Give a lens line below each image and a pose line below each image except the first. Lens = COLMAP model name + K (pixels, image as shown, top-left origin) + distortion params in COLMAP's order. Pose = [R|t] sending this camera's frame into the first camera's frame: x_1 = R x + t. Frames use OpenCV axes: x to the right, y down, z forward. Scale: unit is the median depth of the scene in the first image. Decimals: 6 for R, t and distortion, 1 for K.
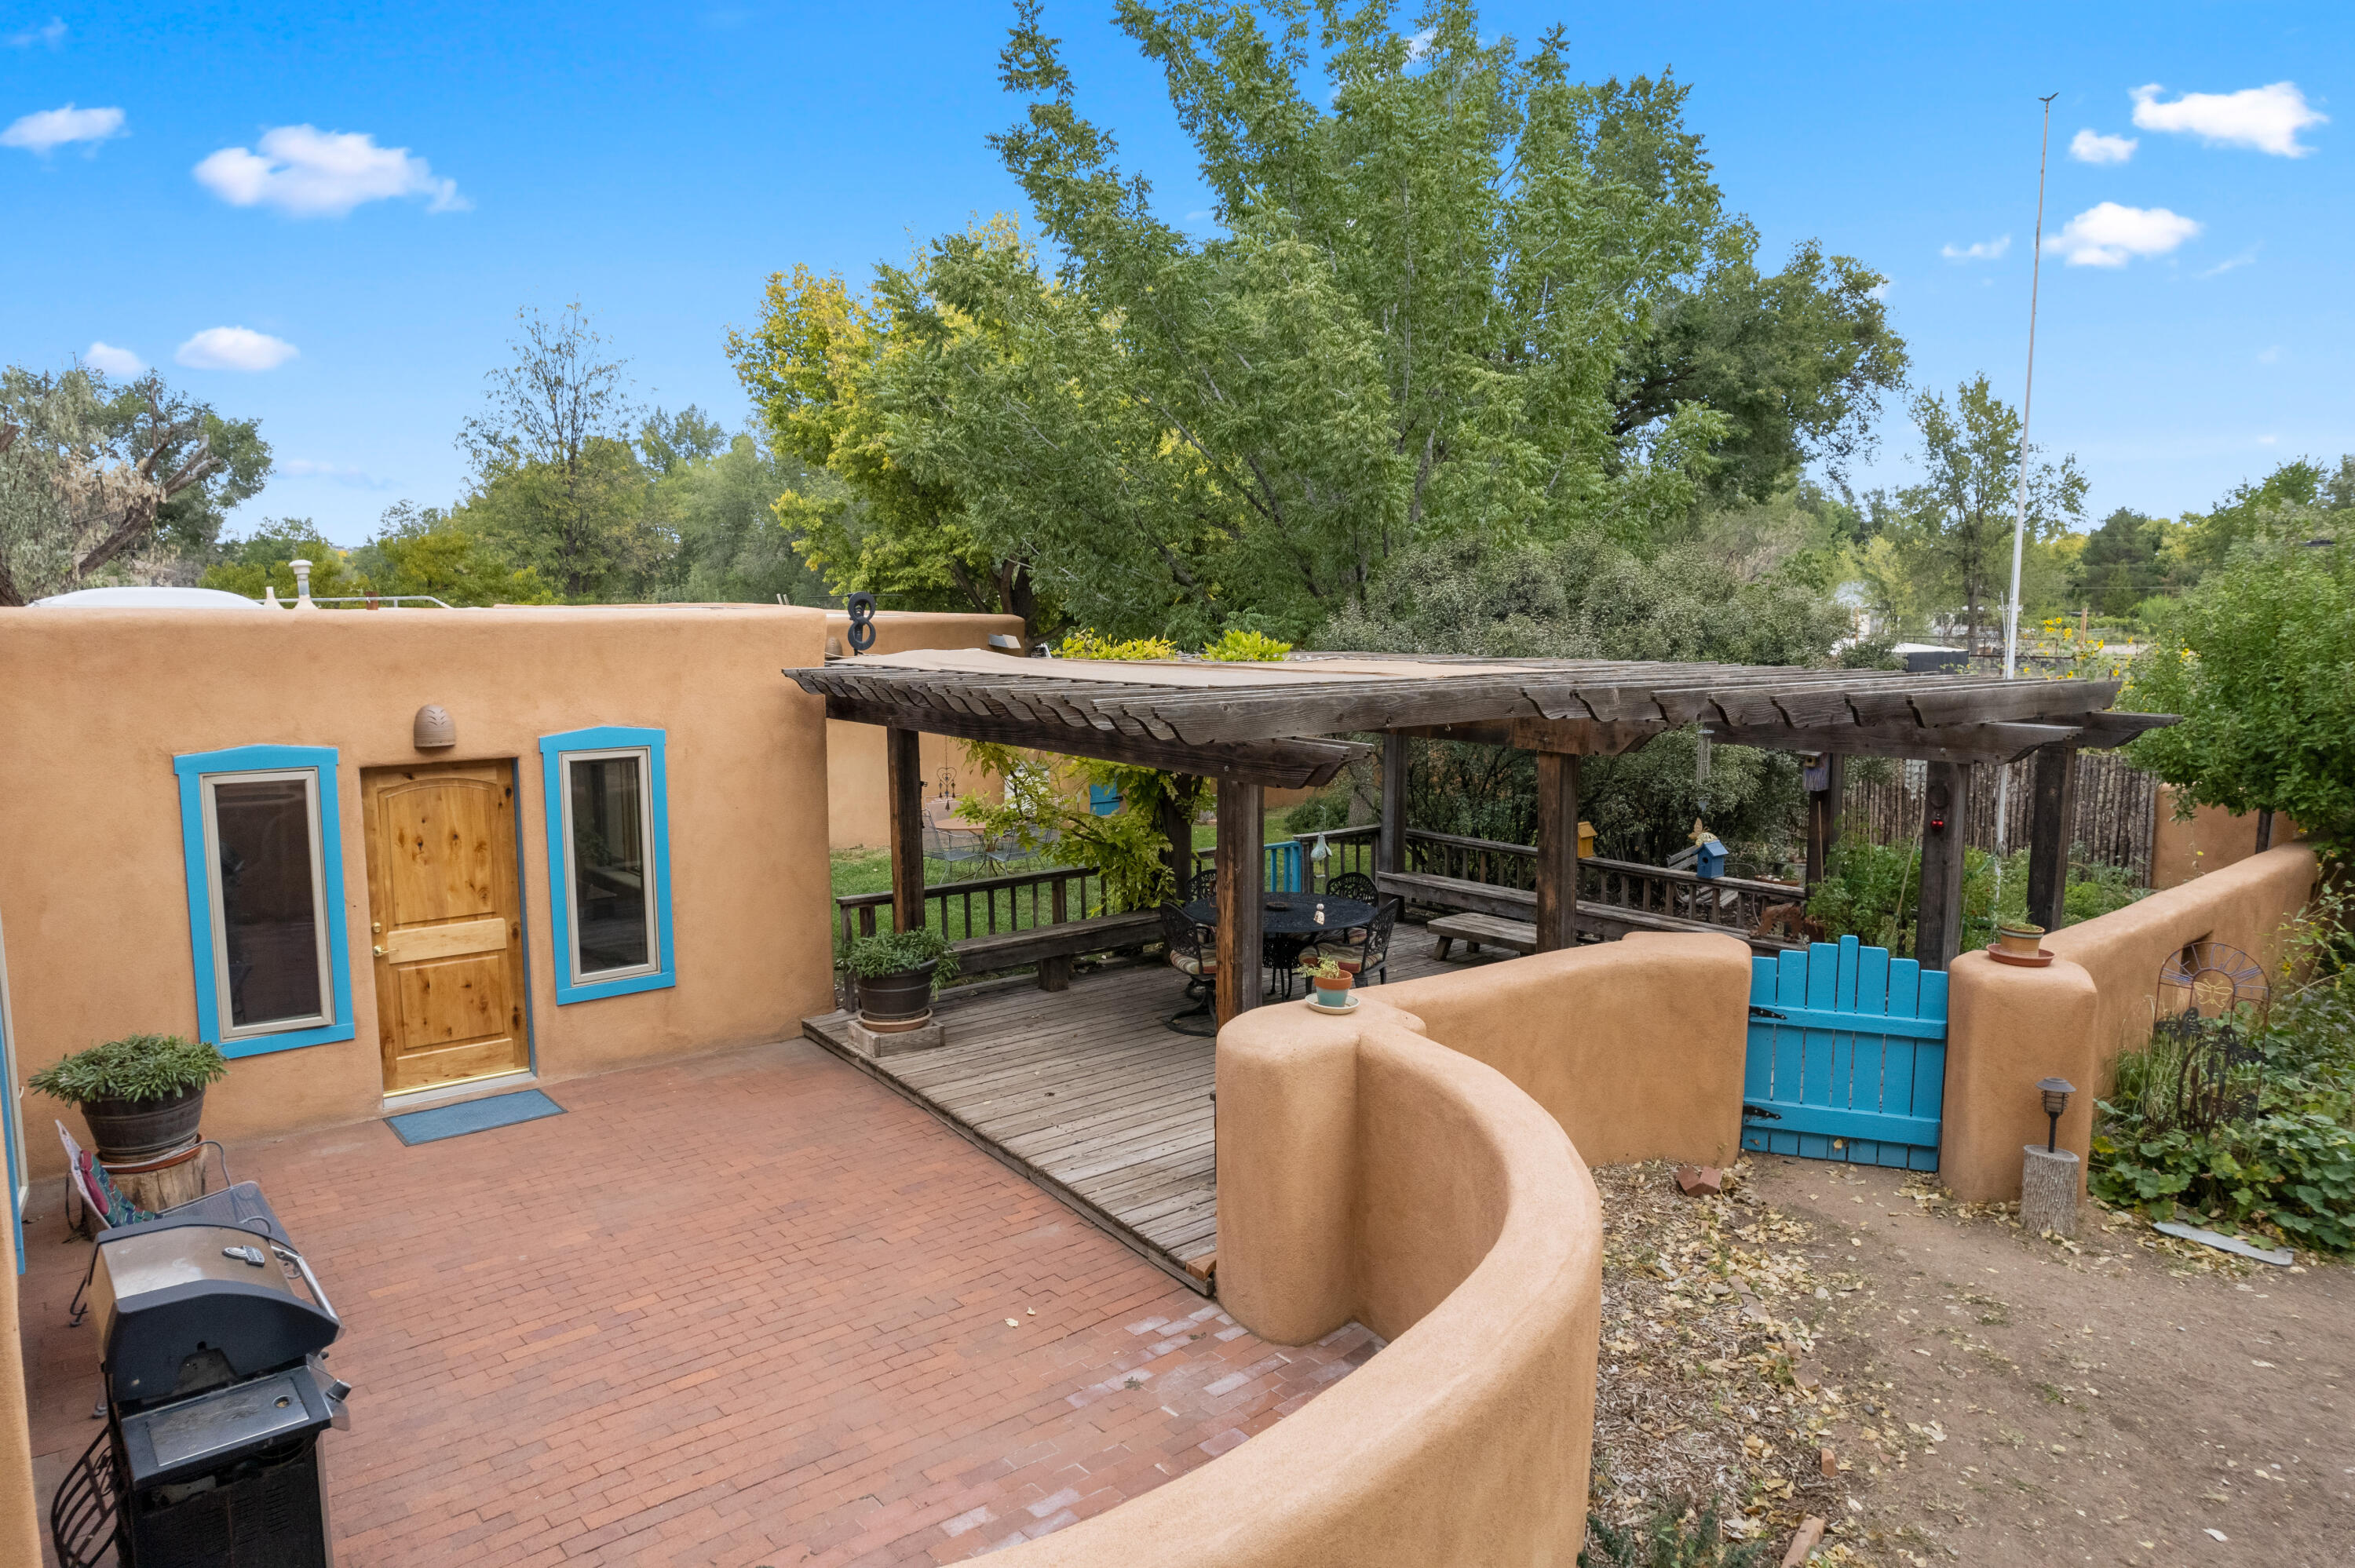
lens RADIAL K [[1520.3, 0, 1168.0], [0, 1520.3, 800.0], [0, 0, 1]] dist [-0.043359, 0.035485]
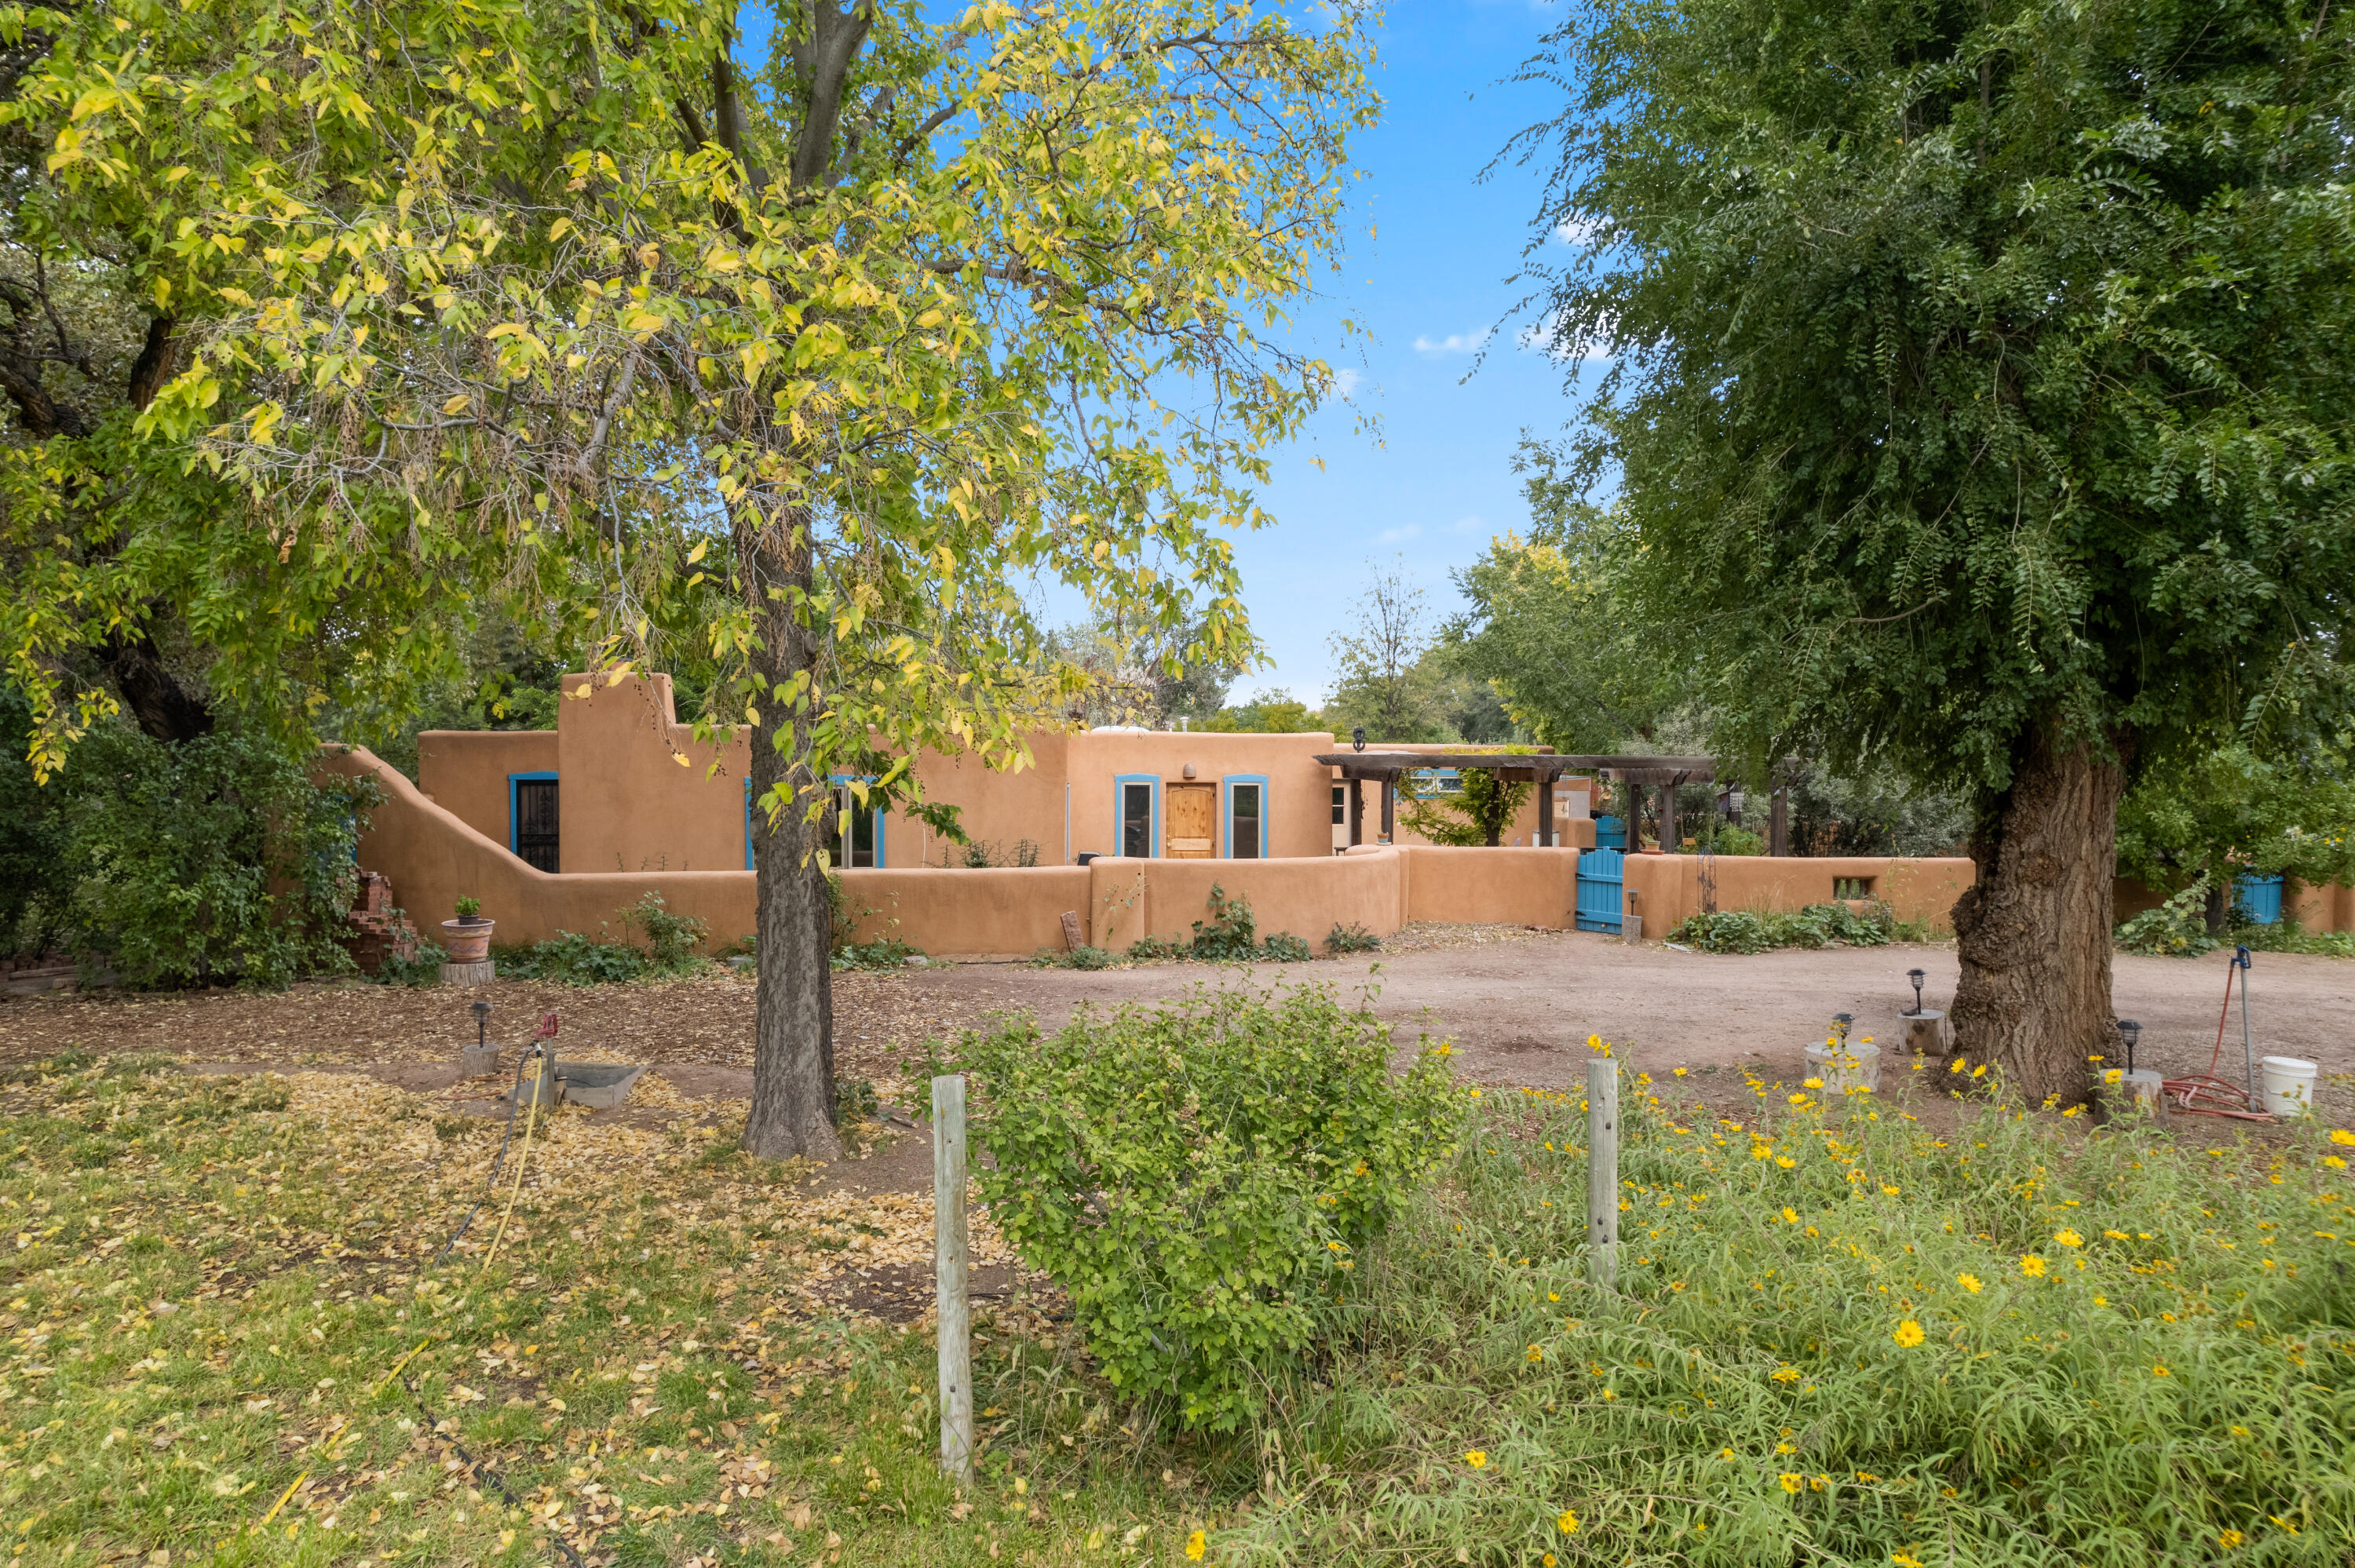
lens RADIAL K [[1520.3, 0, 1174.0], [0, 1520.3, 783.5], [0, 0, 1]] dist [-0.043359, 0.035485]
pose [[0.823421, 0.013486, -0.567270, 1.129148], [-0.078148, 0.992886, -0.089831, 0.236363], [0.562023, 0.118300, 0.818618, -1.397200]]
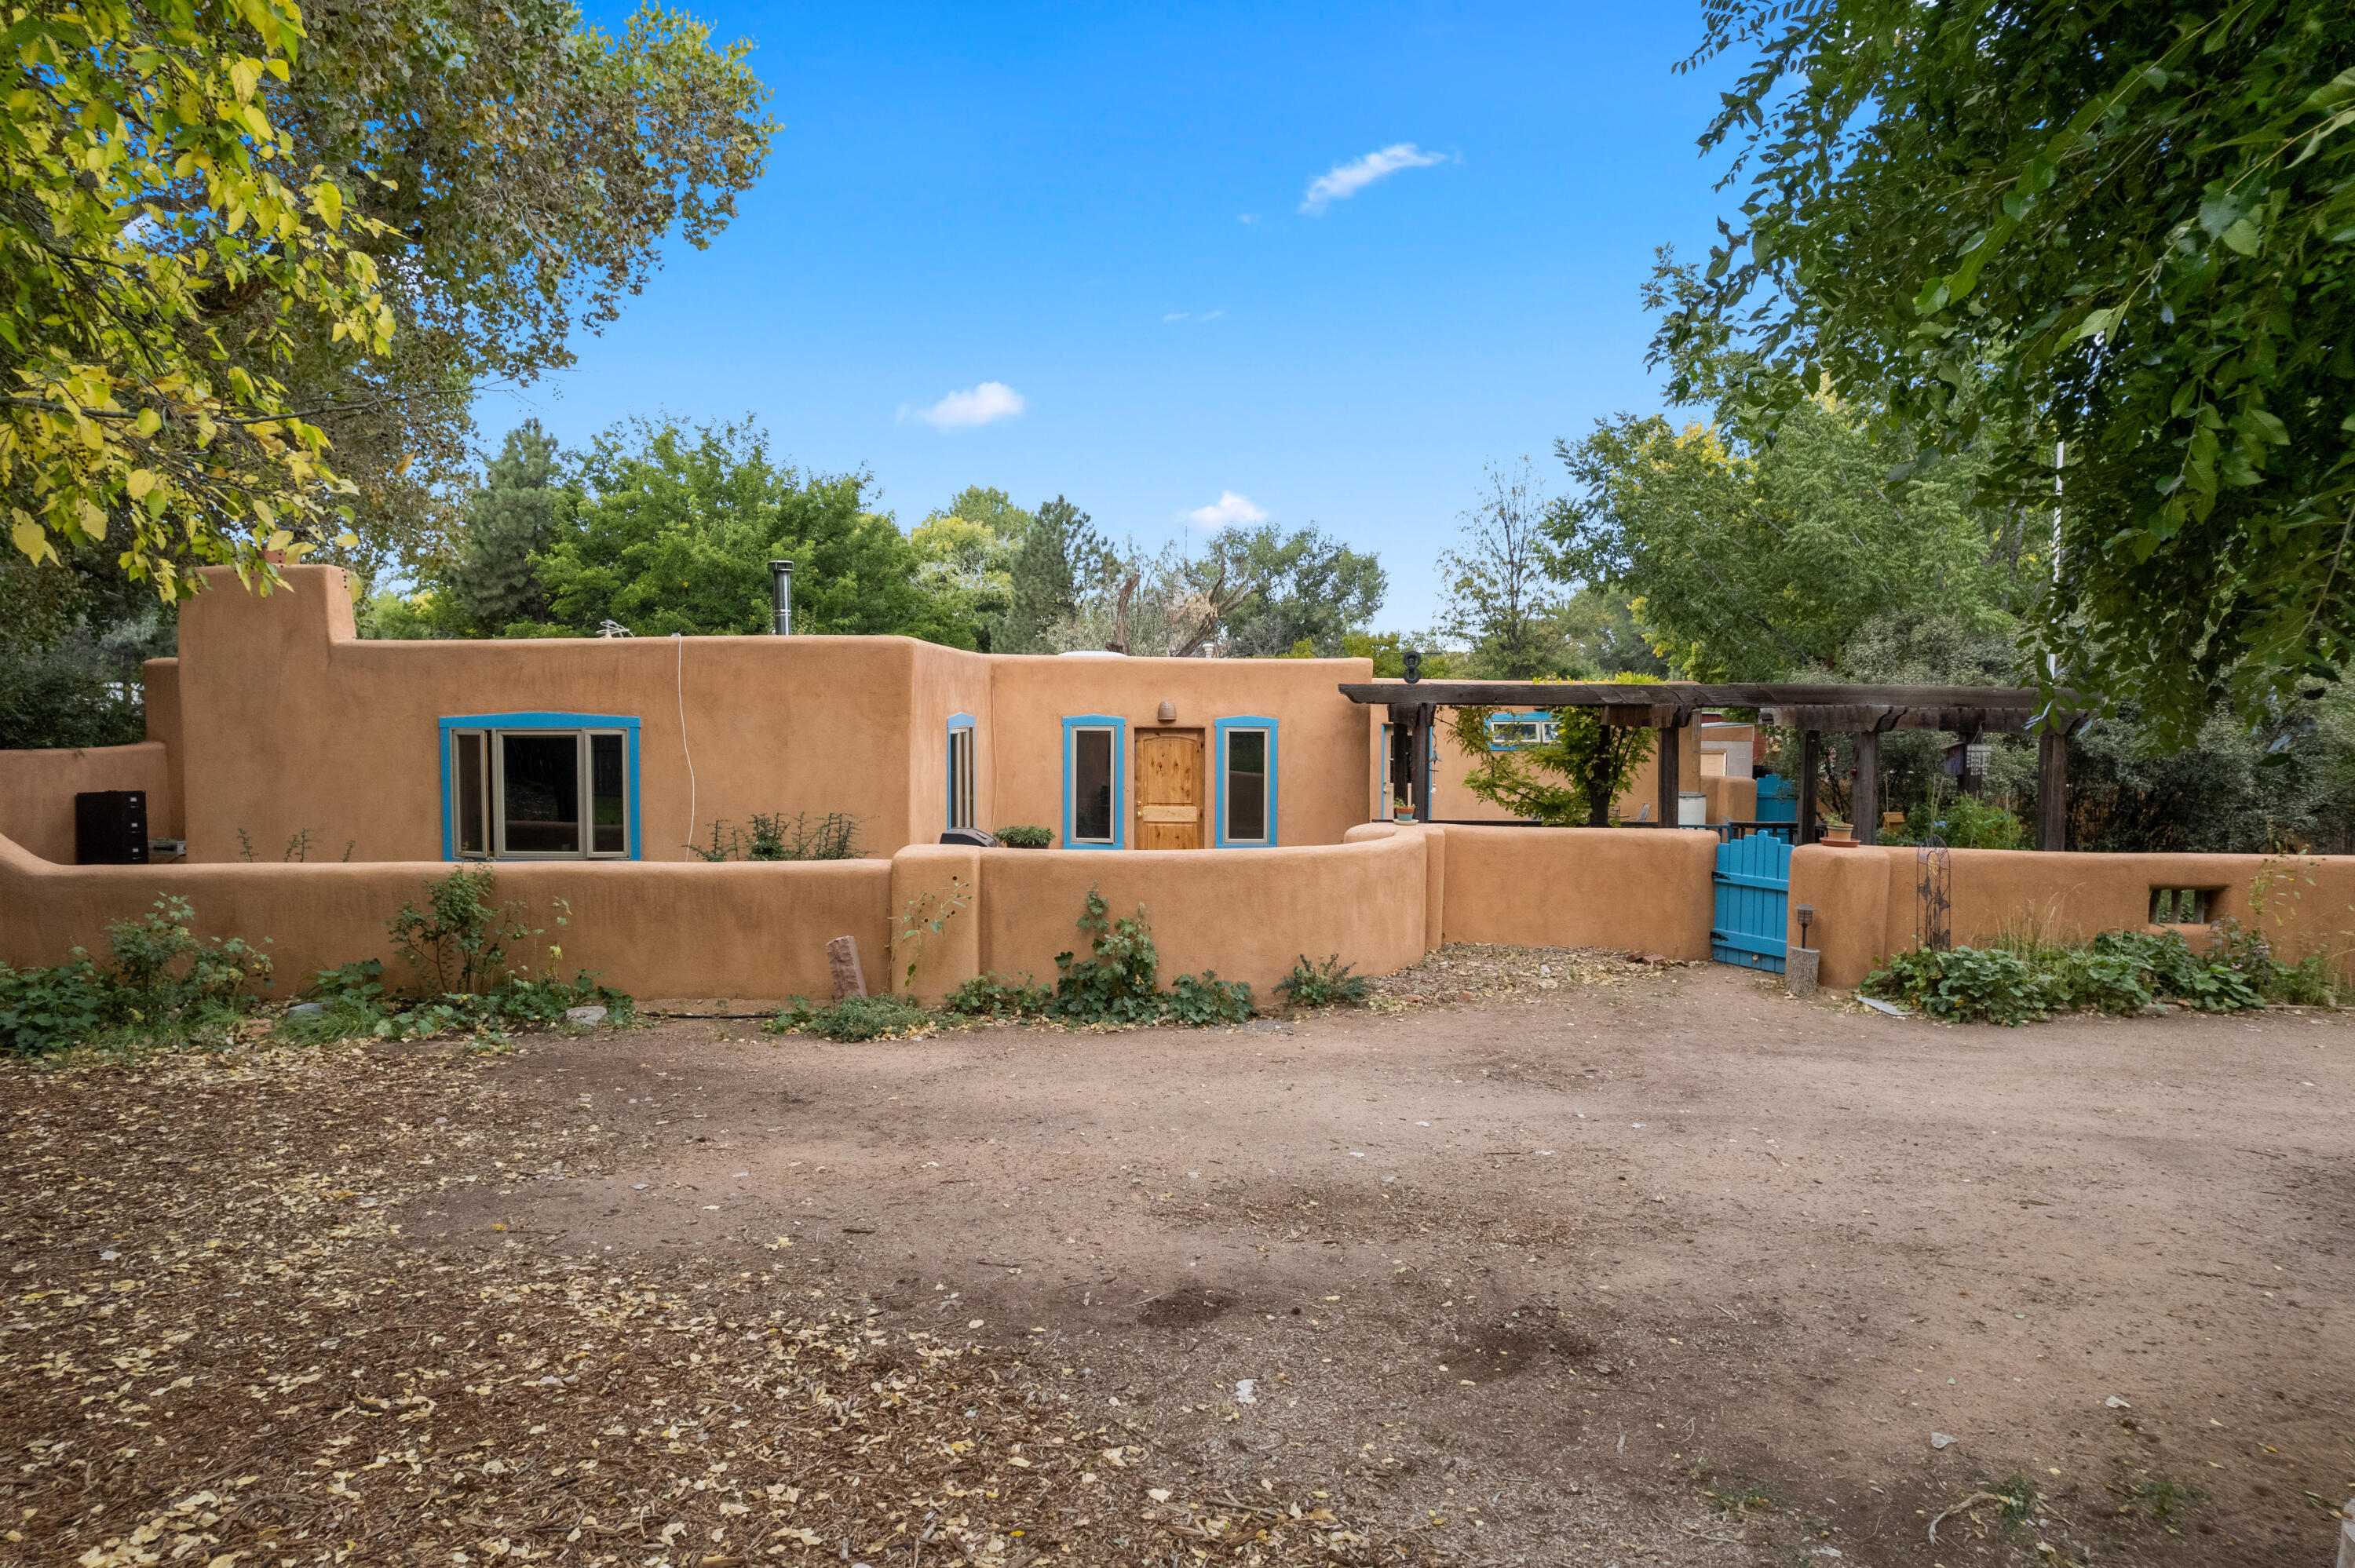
lens RADIAL K [[1520.3, 0, 1172.9], [0, 1520.3, 780.3], [0, 0, 1]] dist [-0.043359, 0.035485]
pose [[0.759712, 0.035691, -0.649280, 0.870205], [-0.089254, 0.994766, -0.049752, 0.147214], [0.644106, 0.095748, 0.758920, -0.585547]]
